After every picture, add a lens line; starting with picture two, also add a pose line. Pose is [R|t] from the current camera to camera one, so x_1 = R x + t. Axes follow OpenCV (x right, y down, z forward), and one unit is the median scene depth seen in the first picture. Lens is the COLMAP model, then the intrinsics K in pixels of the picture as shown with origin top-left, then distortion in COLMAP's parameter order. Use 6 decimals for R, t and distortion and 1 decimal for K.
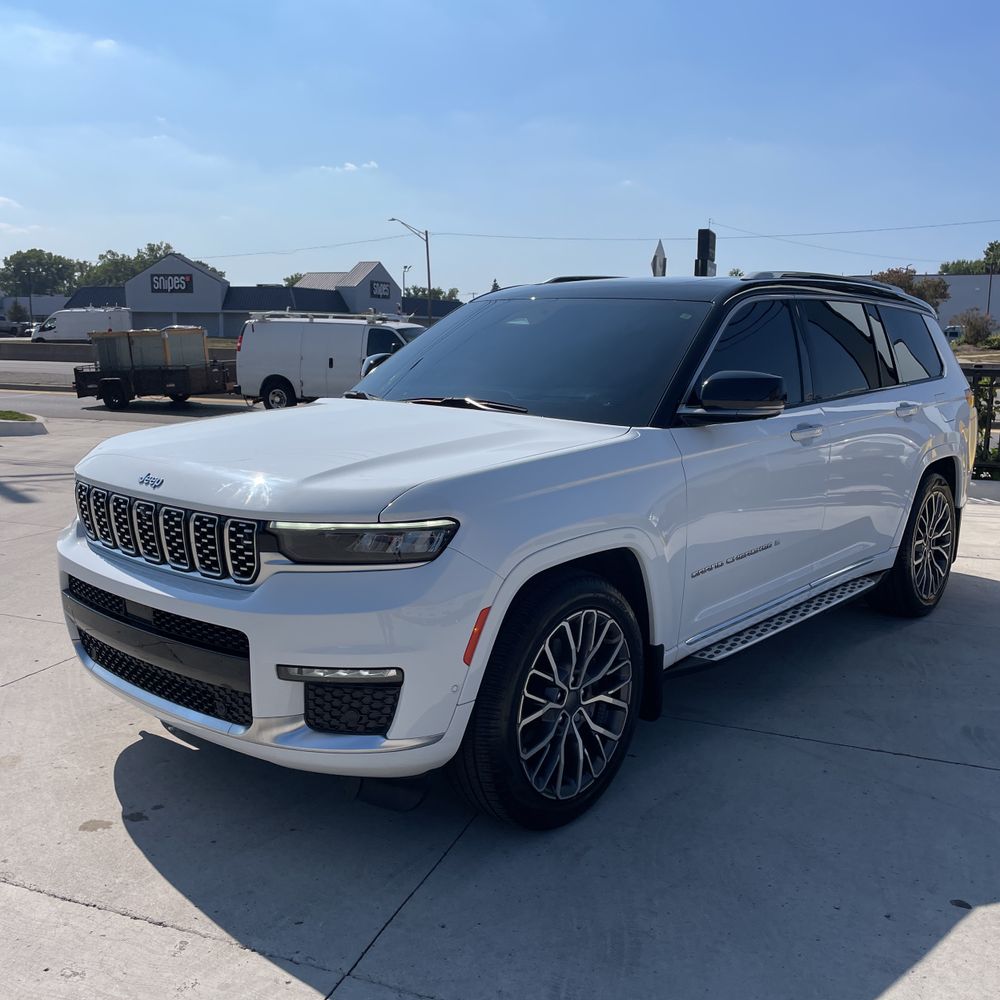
lens RADIAL K [[1009.8, 0, 504.5], [0, 1009.8, 500.5], [0, 0, 1]] dist [0.080707, -0.114031]
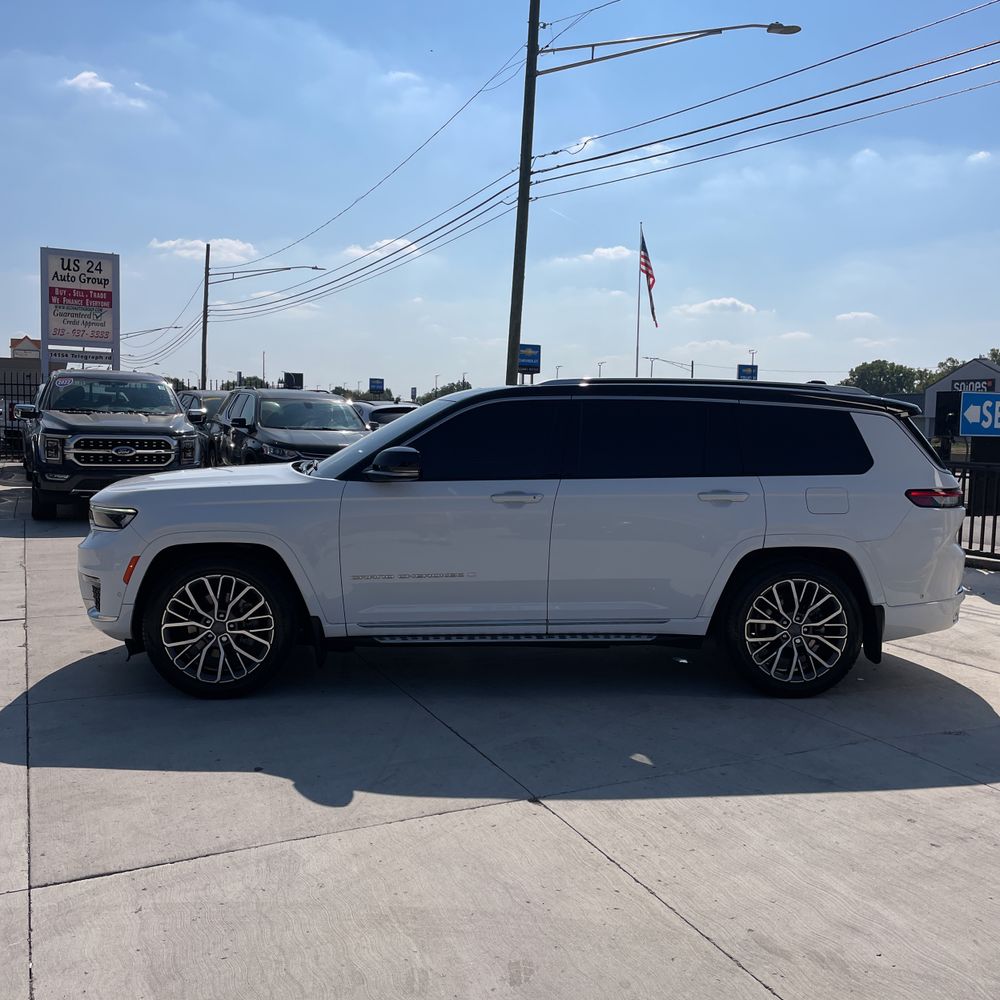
lens RADIAL K [[1009.8, 0, 504.5], [0, 1009.8, 500.5], [0, 0, 1]] dist [0.080707, -0.114031]
pose [[0.710397, 0.057997, -0.701407, 1.581161], [-0.129395, 0.990374, -0.049164, 0.004610], [0.691804, 0.125685, 0.711063, 0.072593]]
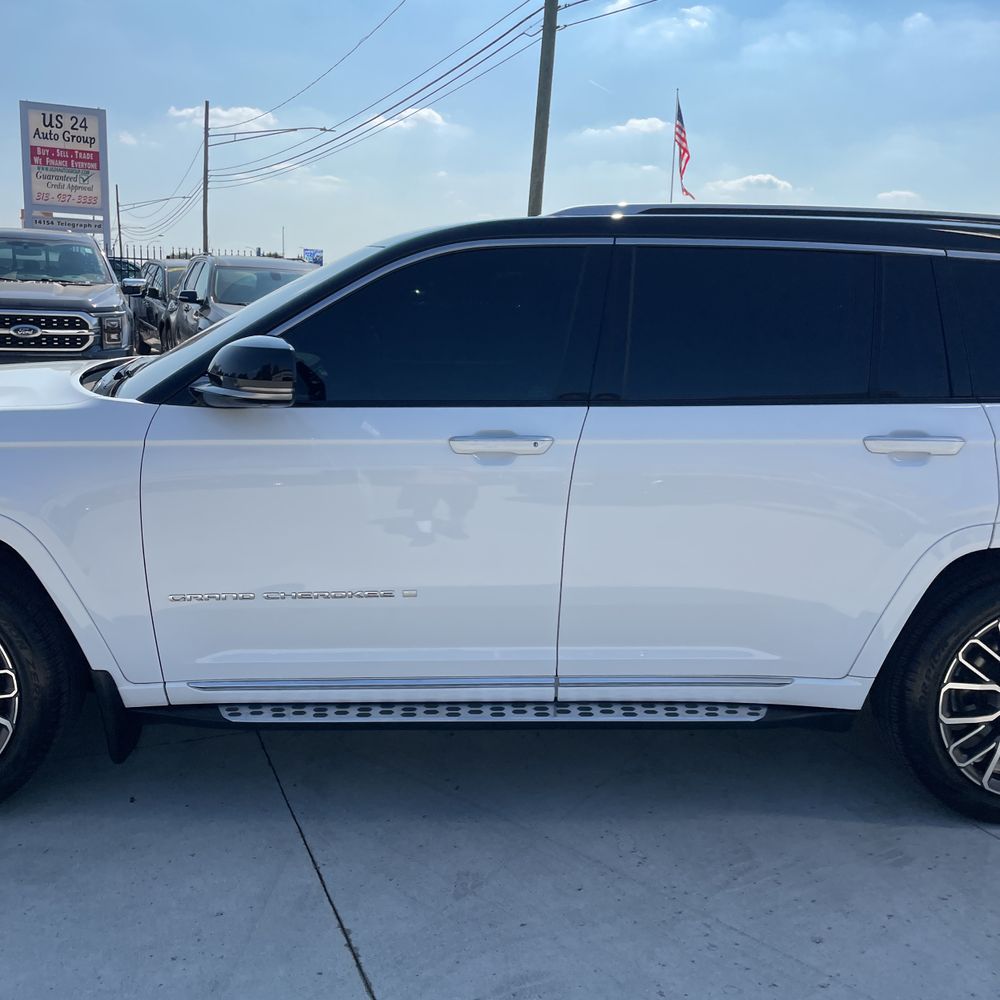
lens RADIAL K [[1009.8, 0, 504.5], [0, 1009.8, 500.5], [0, 0, 1]] dist [0.080707, -0.114031]
pose [[0.692871, 0.148824, -0.705537, 1.005120], [-0.143658, 0.987344, 0.067188, -0.097907], [0.706607, 0.054803, 0.705481, 0.708705]]
